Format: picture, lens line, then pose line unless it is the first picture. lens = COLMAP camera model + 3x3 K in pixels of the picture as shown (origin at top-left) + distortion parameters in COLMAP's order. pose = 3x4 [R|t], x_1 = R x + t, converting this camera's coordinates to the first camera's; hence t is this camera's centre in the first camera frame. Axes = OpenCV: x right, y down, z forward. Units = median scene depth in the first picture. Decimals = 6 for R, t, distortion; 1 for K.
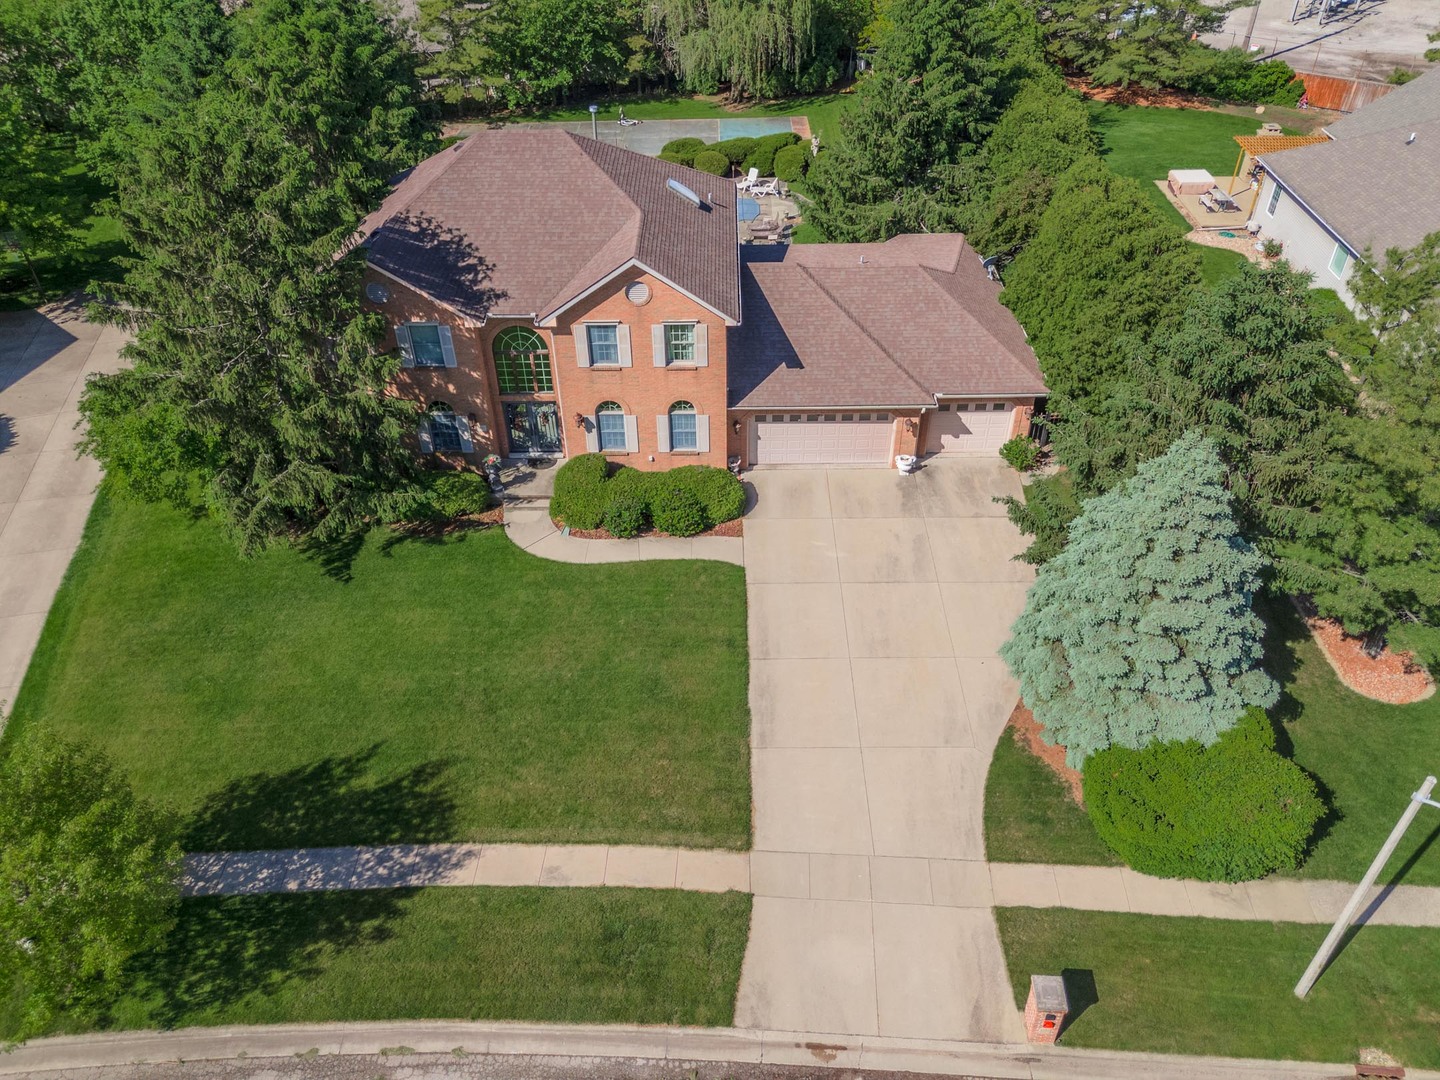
lens RADIAL K [[1076.6, 0, 765.1], [0, 1076.6, 539.5], [0, 0, 1]] dist [0.073097, -0.004112]
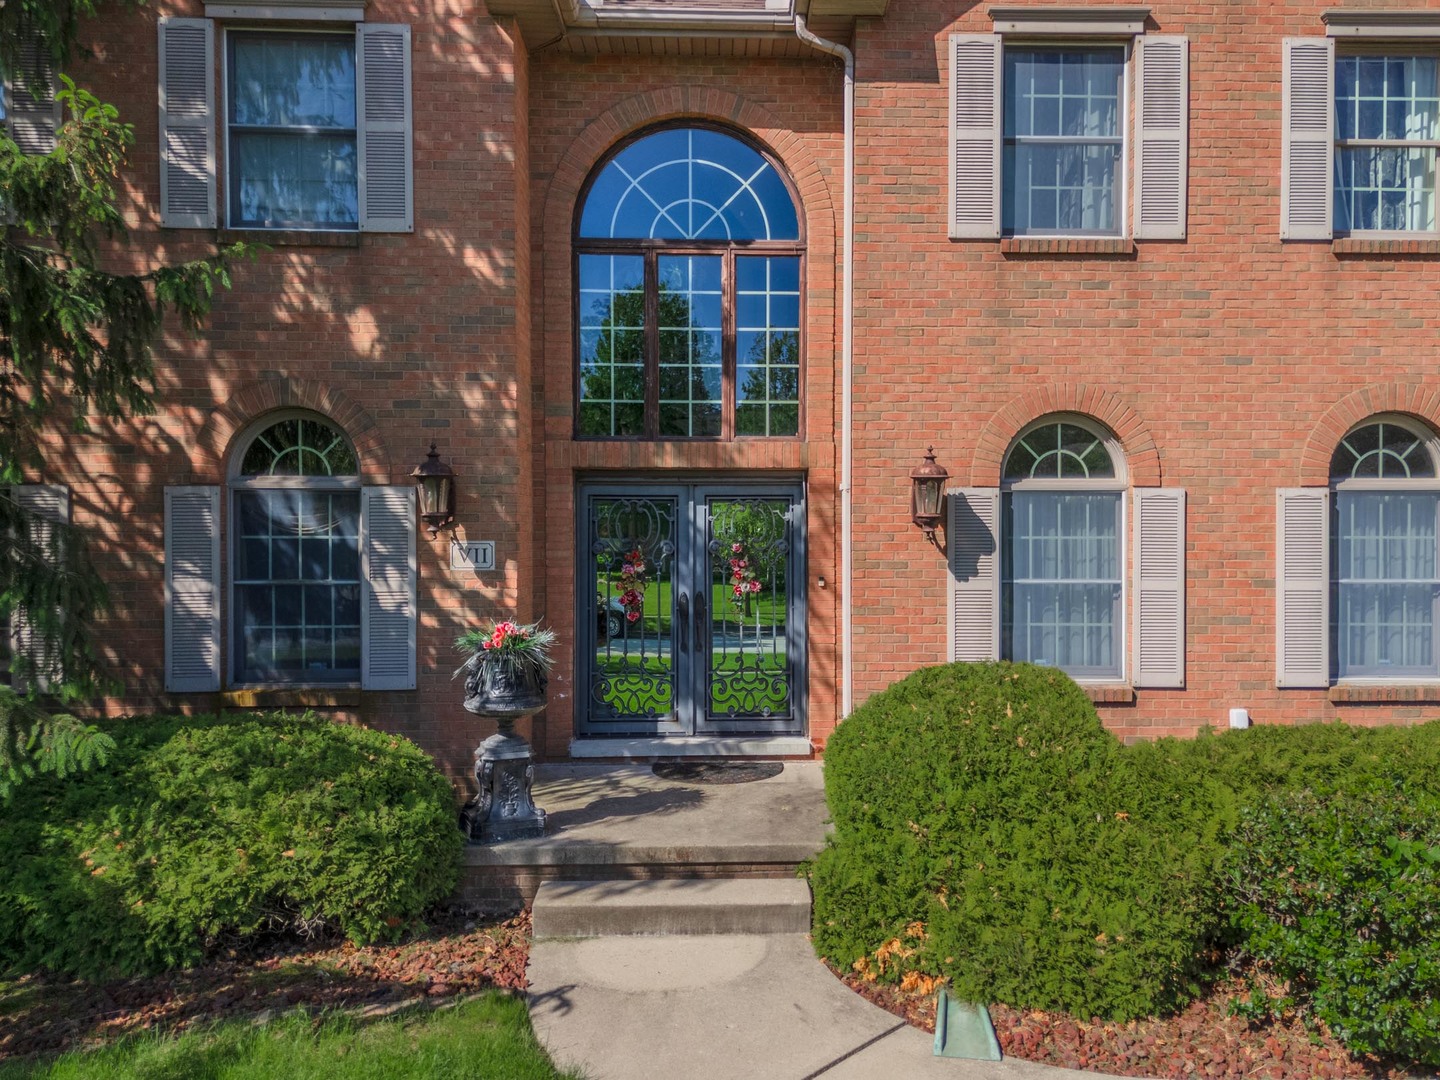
lens RADIAL K [[1076.6, 0, 765.1], [0, 1076.6, 539.5], [0, 0, 1]] dist [0.073097, -0.004112]
pose [[0.999822, -0.010365, 0.015792, -0.211975], [0.017928, 0.783980, -0.620527, 0.029980], [-0.005949, 0.620700, 0.784026, 0.847075]]
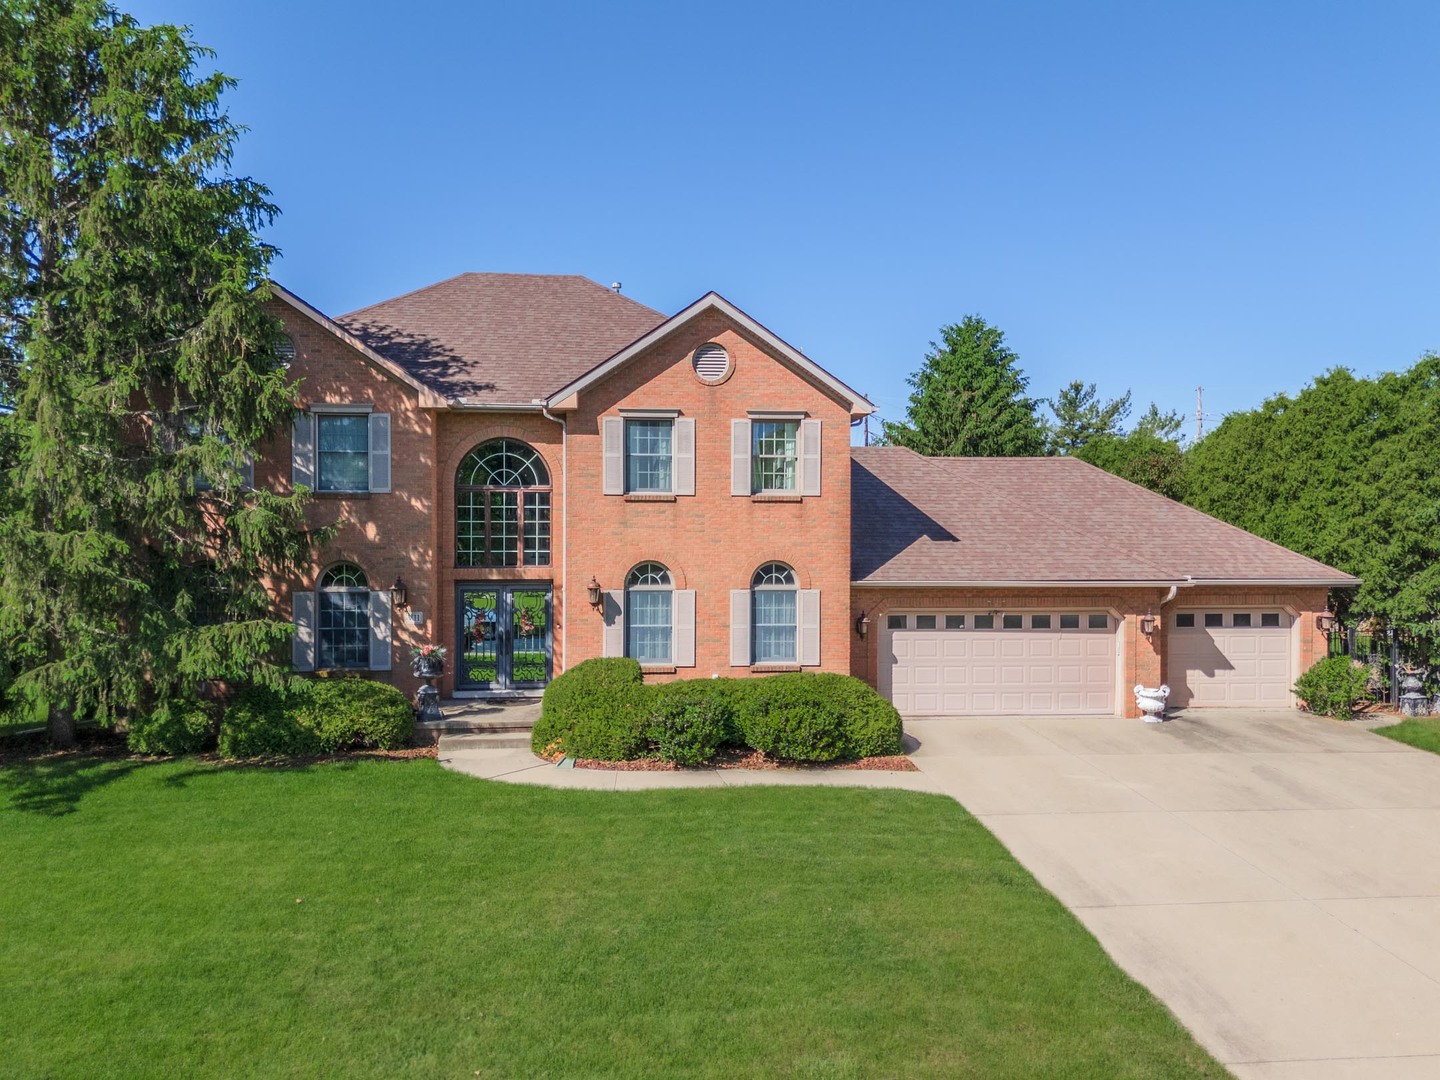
lens RADIAL K [[1057.4, 0, 739.2], [0, 1057.4, 542.6], [0, 0, 1]] dist [0.083278, -0.070320]
pose [[0.995843, -0.008081, 0.090730, -0.149453], [0.062239, 0.787645, -0.612978, 0.214091], [-0.066509, 0.616077, 0.784873, 0.552110]]
